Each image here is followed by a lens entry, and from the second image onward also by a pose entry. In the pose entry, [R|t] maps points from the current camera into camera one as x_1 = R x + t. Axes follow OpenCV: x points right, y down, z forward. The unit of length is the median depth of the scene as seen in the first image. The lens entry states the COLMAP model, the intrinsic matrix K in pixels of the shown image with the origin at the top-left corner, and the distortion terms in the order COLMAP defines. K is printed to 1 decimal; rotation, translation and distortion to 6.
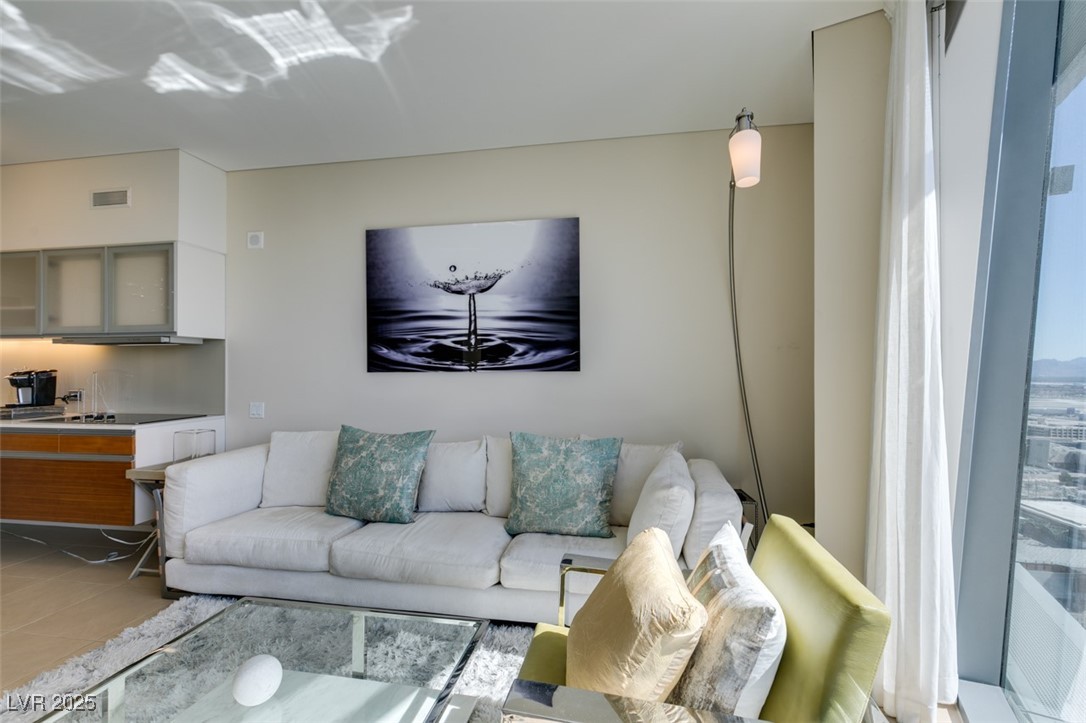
lens RADIAL K [[490.1, 0, 547.3], [0, 490.1, 363.7], [0, 0, 1]] dist [0.006034, -0.001698]
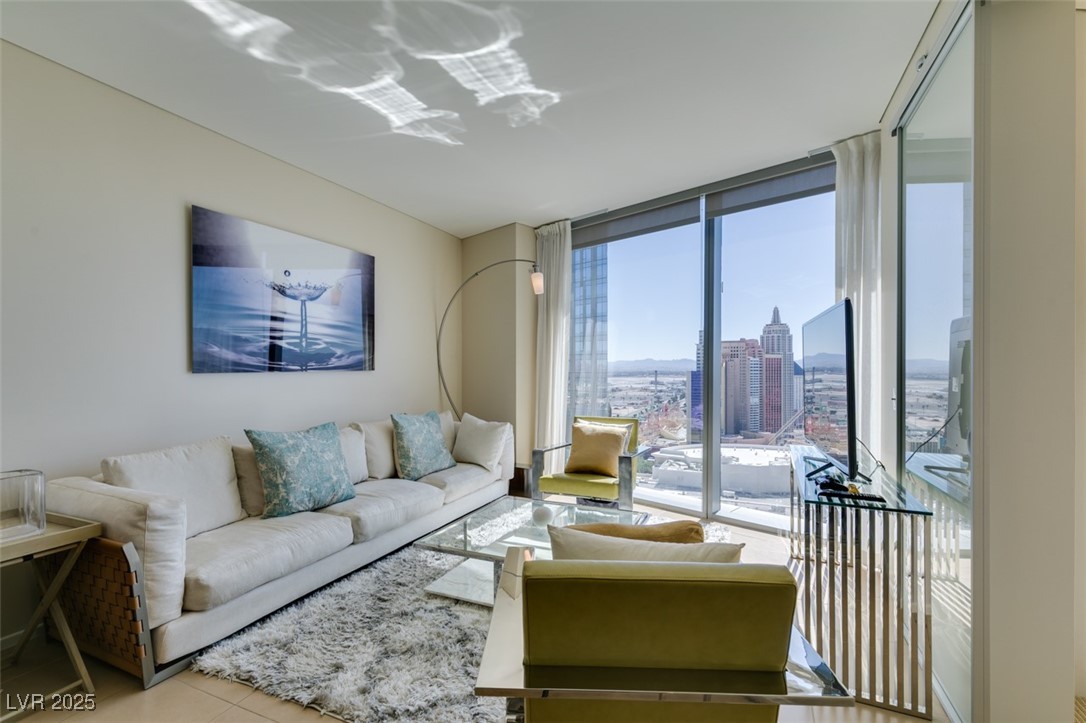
lens RADIAL K [[490.1, 0, 541.4], [0, 490.1, 366.2], [0, 0, 1]] dist [0.006034, -0.001698]
pose [[0.225860, 0.004102, 0.974151, -1.275400], [0.003313, 0.999982, -0.004979, 0.013550], [-0.974154, 0.004352, 0.225843, 0.271939]]
